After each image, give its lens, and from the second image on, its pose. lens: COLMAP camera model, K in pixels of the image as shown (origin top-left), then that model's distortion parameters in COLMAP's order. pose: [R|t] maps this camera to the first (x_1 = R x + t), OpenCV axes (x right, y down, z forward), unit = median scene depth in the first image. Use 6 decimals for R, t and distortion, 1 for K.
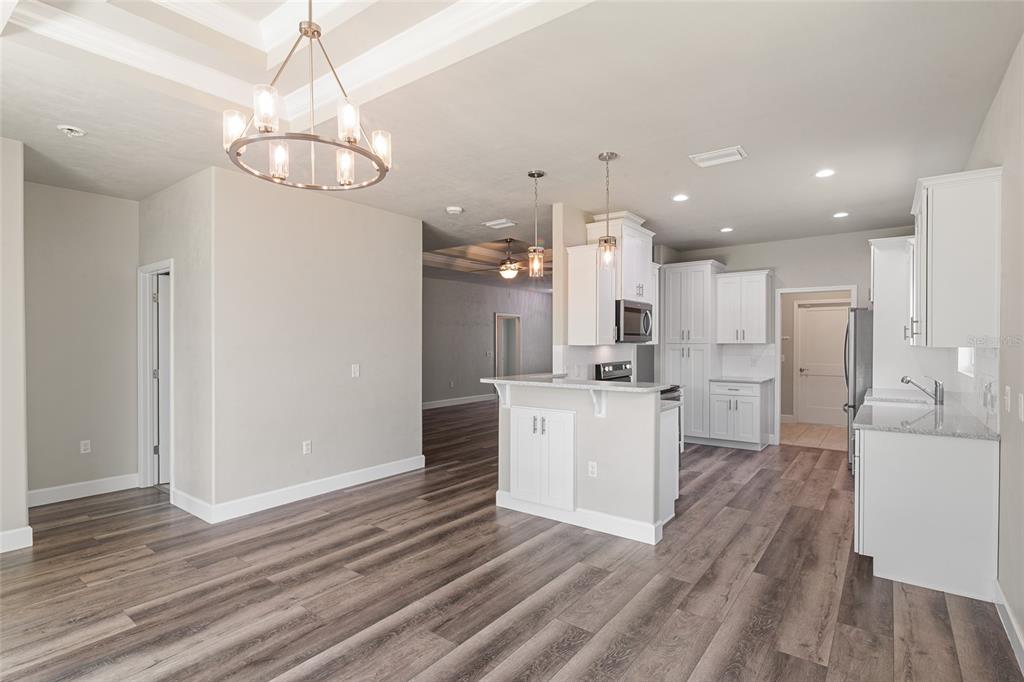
lens RADIAL K [[499.7, 0, 511.7], [0, 499.7, 344.5], [0, 0, 1]] dist [-0.011835, 0.000242]
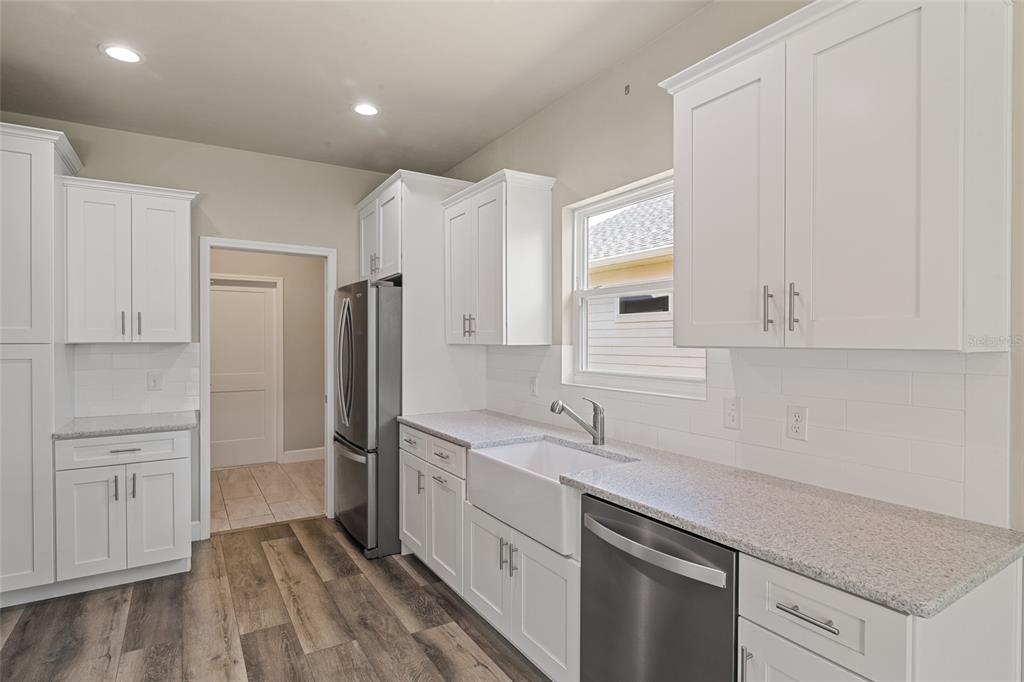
lens RADIAL K [[529.2, 0, 517.6], [0, 529.2, 343.1], [0, 0, 1]] dist [-0.003478, -0.001788]
pose [[0.347205, -0.005814, 0.937771, 0.152815], [0.004364, 0.999980, 0.004584, -0.002620], [-0.937779, 0.002501, 0.347223, 0.582052]]
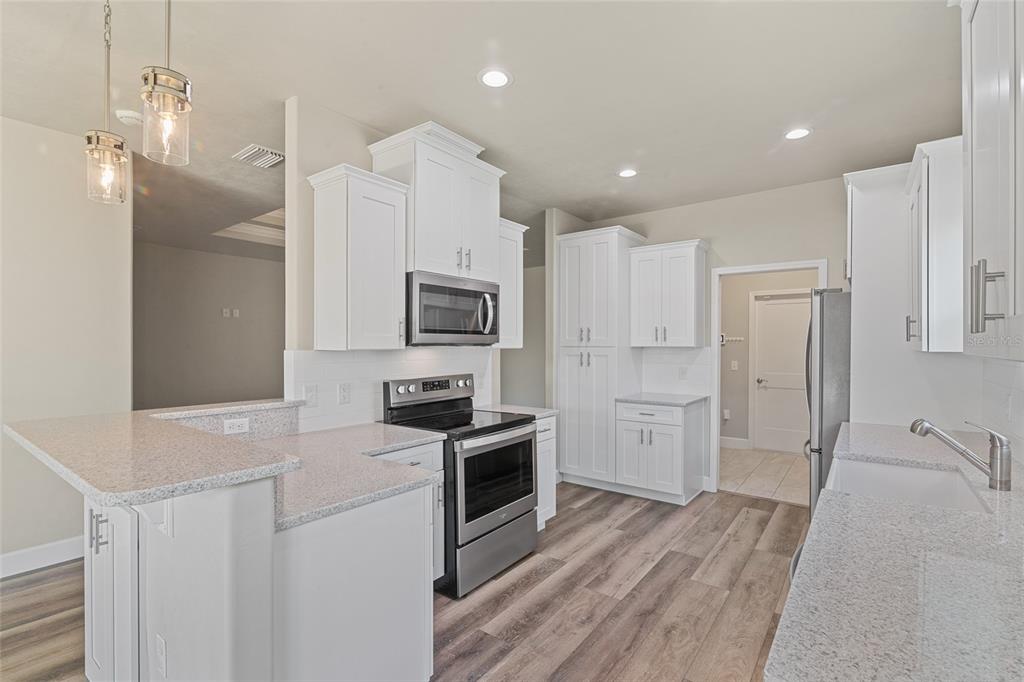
lens RADIAL K [[468.2, 0, 517.7], [0, 468.2, 346.7], [0, 0, 1]] dist [-0.010489, -0.000638]
pose [[0.999980, 0.001360, 0.006139, 0.291856], [-0.001361, 0.999999, 0.000196, -0.002210], [-0.006139, -0.000204, 0.999981, 0.399236]]
